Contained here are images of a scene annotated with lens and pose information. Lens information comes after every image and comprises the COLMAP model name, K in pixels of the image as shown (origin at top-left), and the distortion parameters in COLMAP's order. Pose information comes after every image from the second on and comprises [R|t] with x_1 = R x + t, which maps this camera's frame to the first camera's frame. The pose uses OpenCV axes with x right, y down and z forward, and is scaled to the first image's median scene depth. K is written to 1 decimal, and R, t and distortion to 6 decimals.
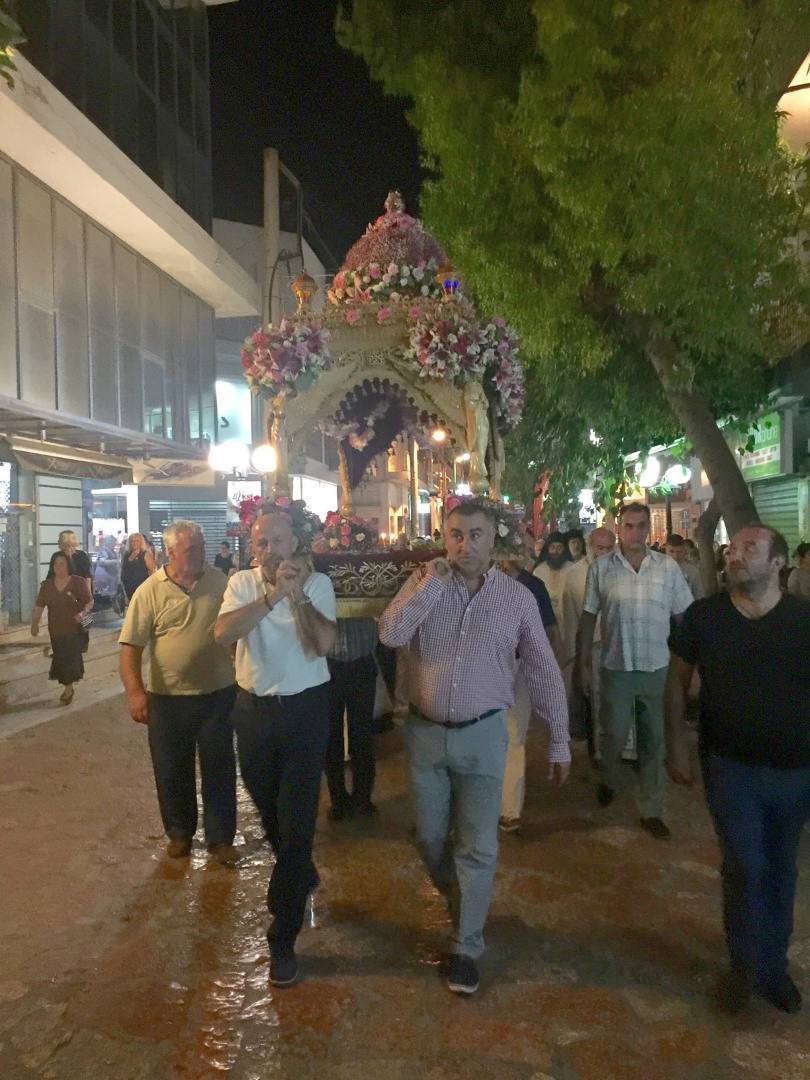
lens RADIAL K [[919.4, 0, 405.8], [0, 919.4, 537.0], [0, 0, 1]] dist [0.045811, -0.045981]
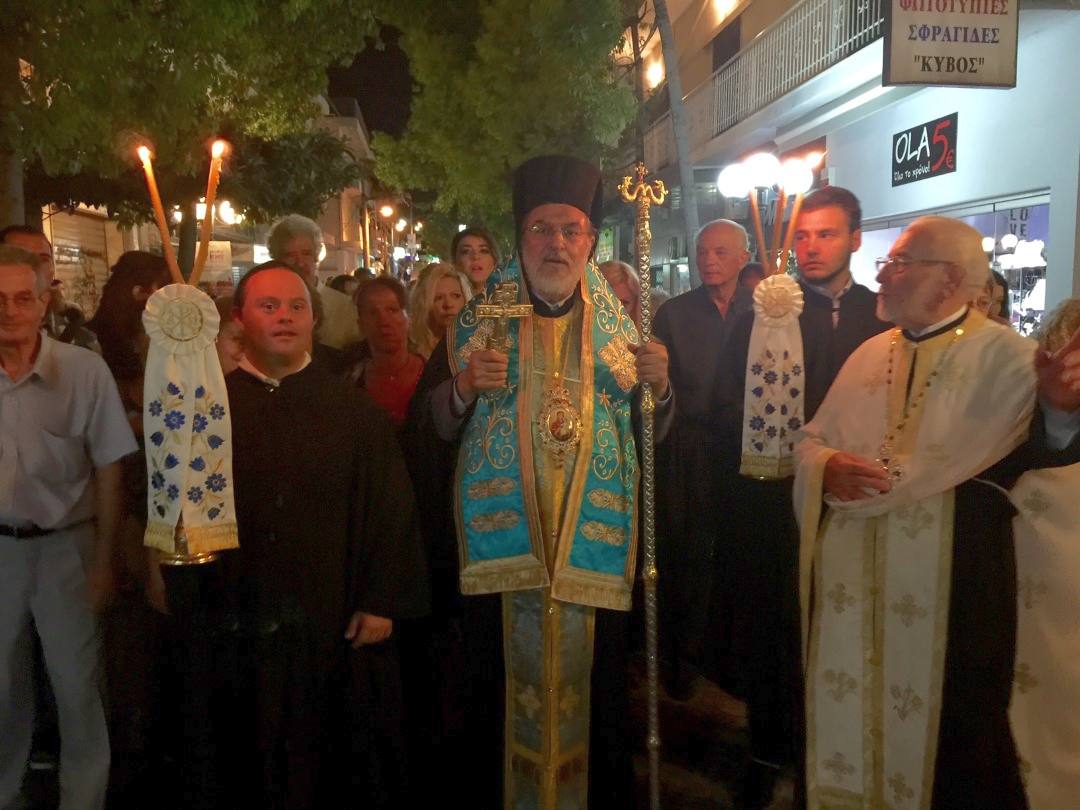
lens RADIAL K [[919.4, 0, 537.6], [0, 919.4, 405.1], [0, 0, 1]] dist [0.045811, -0.045981]
pose [[0.976219, -0.017935, 0.216042, -0.143904], [-0.007171, 0.993355, 0.114867, -0.001226], [-0.216666, -0.113685, 0.969604, -0.855626]]
